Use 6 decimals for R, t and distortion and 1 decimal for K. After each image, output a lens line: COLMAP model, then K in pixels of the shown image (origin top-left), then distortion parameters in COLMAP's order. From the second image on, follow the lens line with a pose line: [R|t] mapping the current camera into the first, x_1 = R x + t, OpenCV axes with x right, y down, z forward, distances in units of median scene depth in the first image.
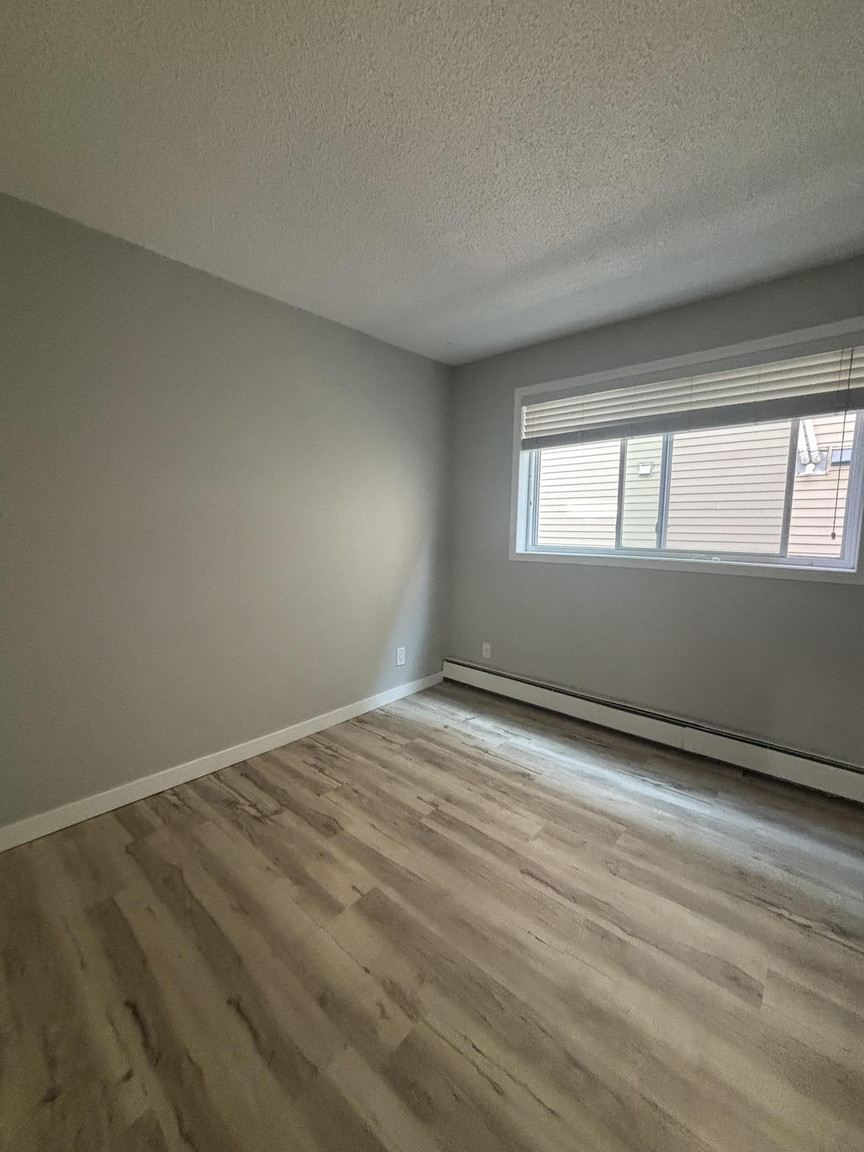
lens RADIAL K [[467.2, 0, 431.0], [0, 467.2, 574.9], [0, 0, 1]] dist [0.009302, -0.000585]
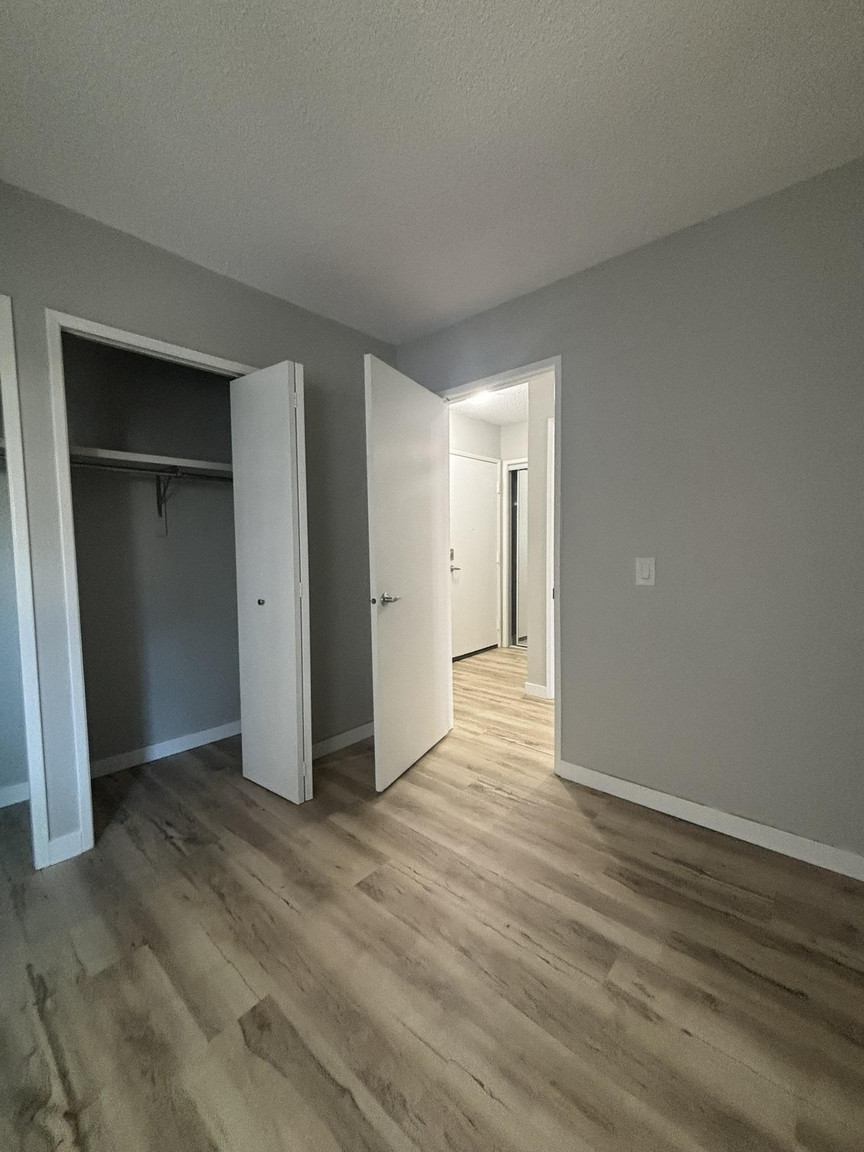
lens RADIAL K [[467.2, 0, 433.8], [0, 467.2, 573.2], [0, 0, 1]] dist [0.009302, -0.000585]
pose [[-0.999966, -0.004826, -0.006681, 0.344312], [-0.005903, 0.985081, 0.171988, -0.124276], [0.005751, 0.172021, -0.985076, 1.768669]]
